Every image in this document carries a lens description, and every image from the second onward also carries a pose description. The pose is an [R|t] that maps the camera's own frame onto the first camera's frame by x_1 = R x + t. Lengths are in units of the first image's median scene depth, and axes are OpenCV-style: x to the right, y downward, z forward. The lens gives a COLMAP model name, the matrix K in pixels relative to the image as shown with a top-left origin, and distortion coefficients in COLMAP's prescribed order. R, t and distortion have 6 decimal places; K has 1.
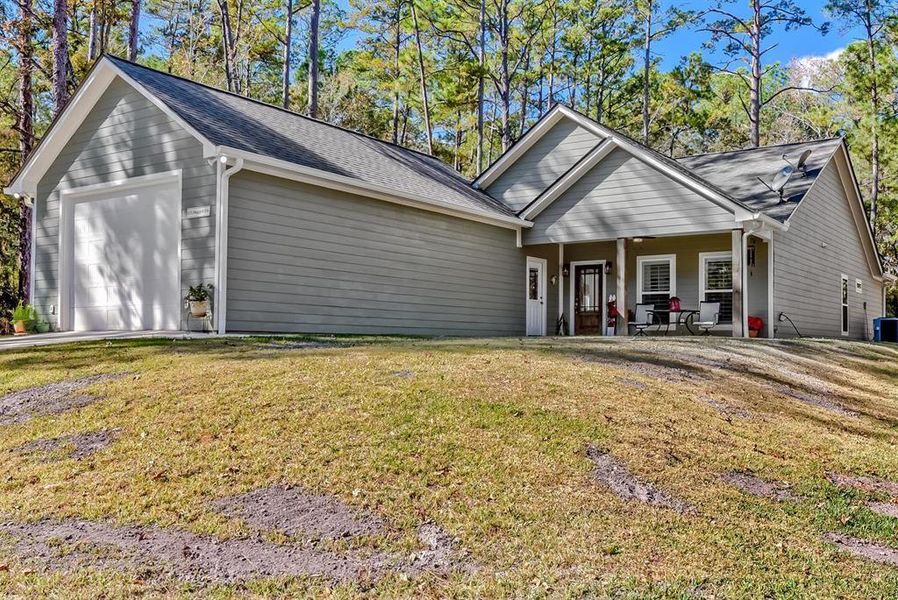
lens RADIAL K [[851.9, 0, 453.5], [0, 851.9, 304.3], [0, 0, 1]] dist [0.014256, 0.000000]
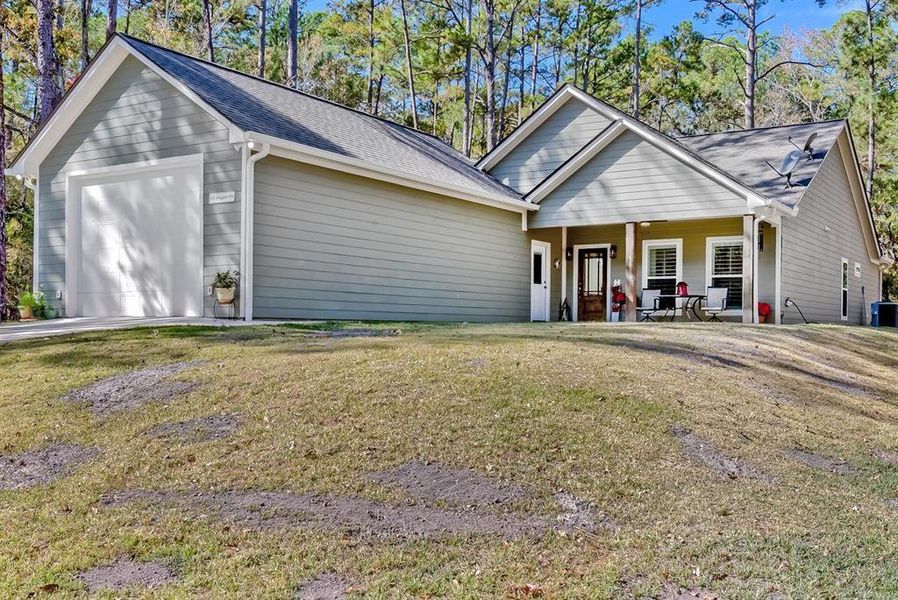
lens RADIAL K [[915.1, 0, 450.8], [0, 915.1, 321.4], [0, 0, 1]] dist [0.011341, 0.000000]
pose [[0.999095, 0.000287, 0.042536, -0.053999], [-0.002043, 0.999148, 0.041232, -0.006095], [-0.042488, -0.041282, 0.998244, -0.053094]]
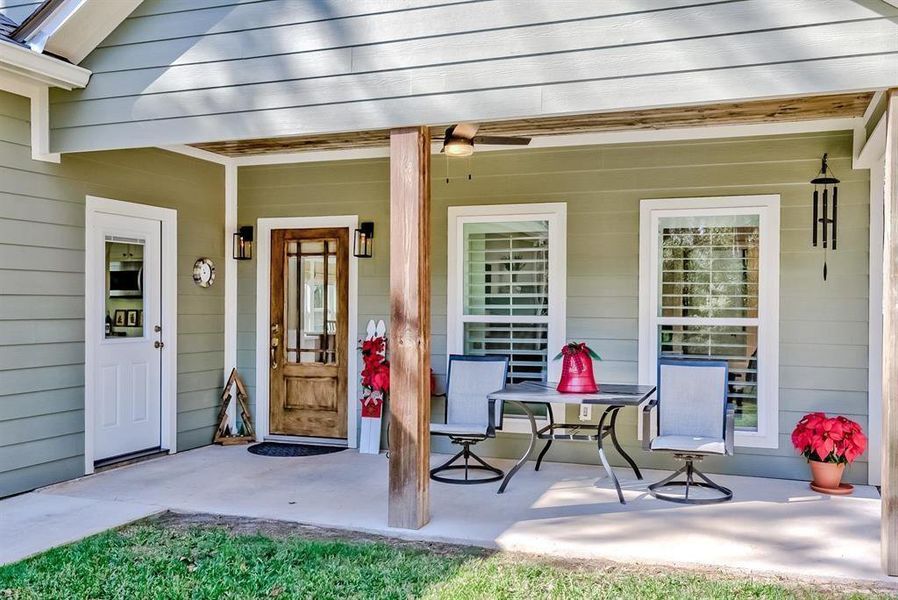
lens RADIAL K [[851.9, 0, 452.8], [0, 851.9, 302.6], [0, 0, 1]] dist [0.014256, 0.000000]
pose [[0.964241, -0.003099, 0.265010, 0.134526], [-0.010415, 0.998716, 0.049575, -0.037279], [-0.264824, -0.050562, 0.962970, 0.711107]]
